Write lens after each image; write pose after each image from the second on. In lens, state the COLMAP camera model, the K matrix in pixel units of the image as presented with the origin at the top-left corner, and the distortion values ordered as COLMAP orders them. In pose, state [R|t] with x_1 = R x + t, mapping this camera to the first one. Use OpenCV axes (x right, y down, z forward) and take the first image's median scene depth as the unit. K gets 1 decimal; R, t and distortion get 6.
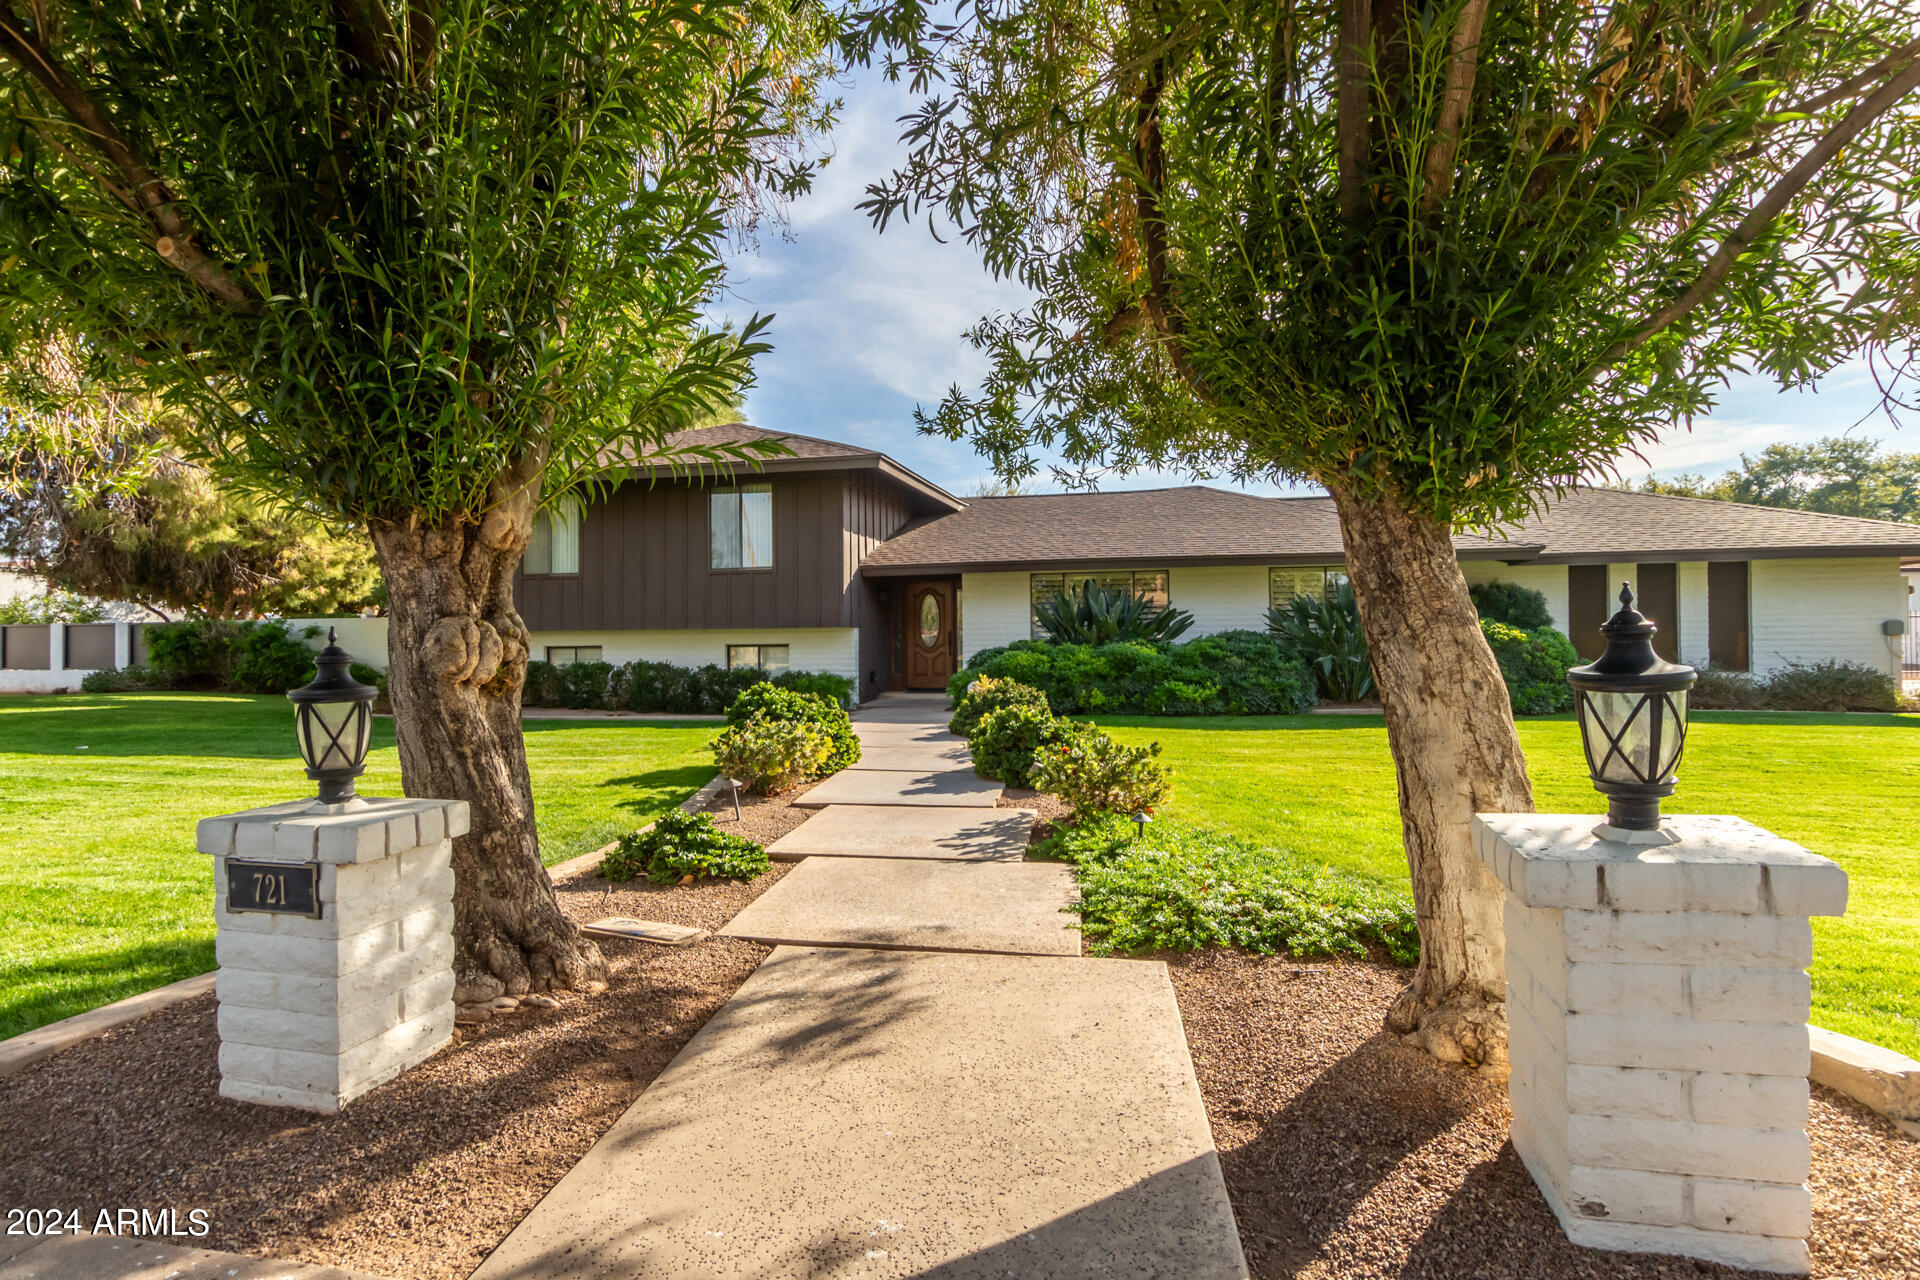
lens RADIAL K [[996.0, 0, 950.8], [0, 996.0, 636.8], [0, 0, 1]] dist [0.009511, -0.002613]
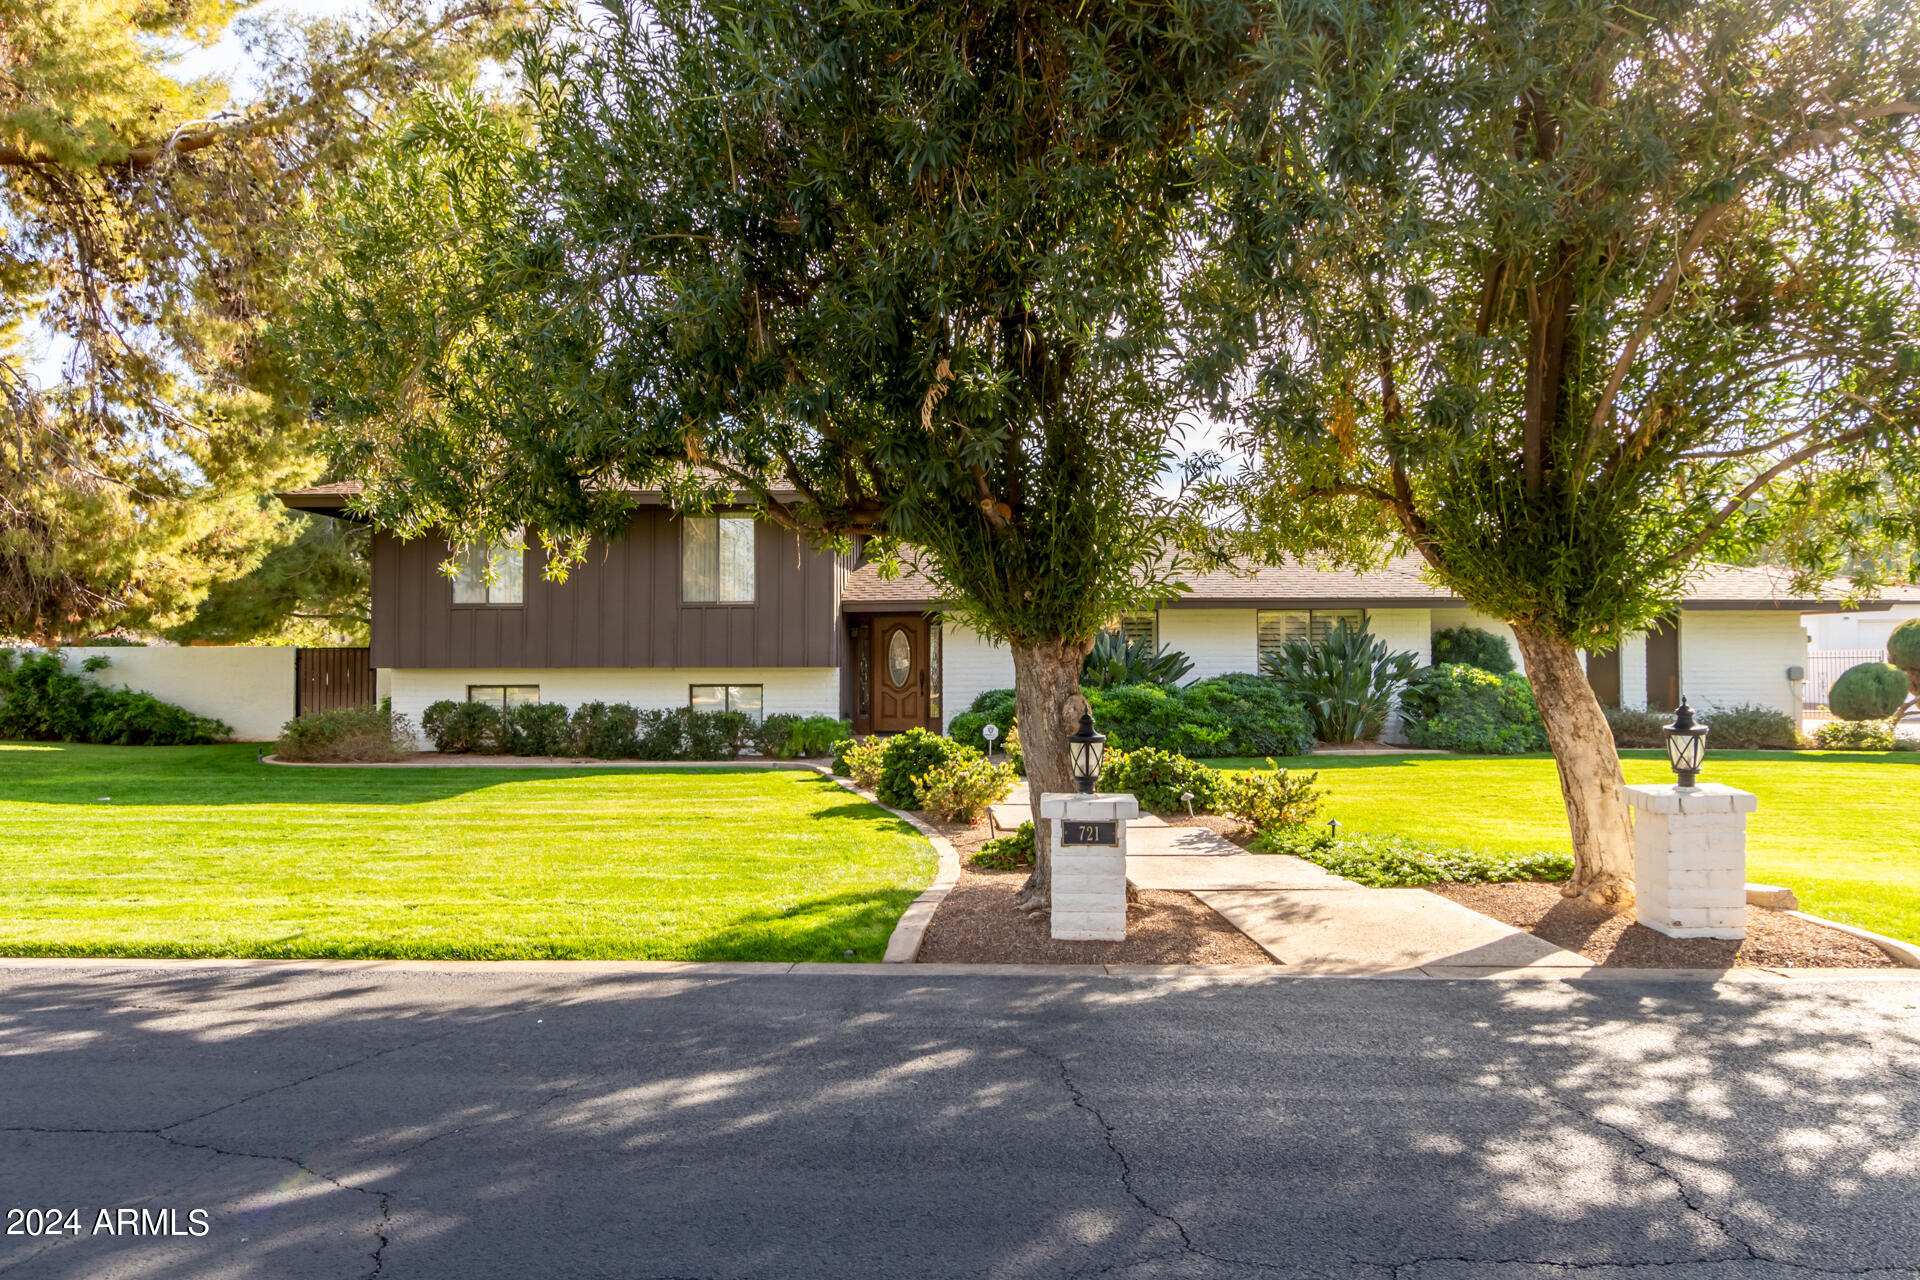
lens RADIAL K [[1283.5, 0, 963.3], [0, 1283.5, 647.3], [0, 0, 1]] dist [-0.005074, 0.003631]
pose [[0.984973, 0.008067, 0.172522, -0.282296], [-0.005915, 0.999898, -0.012980, -0.019385], [-0.172609, 0.011765, 0.984920, -0.317315]]
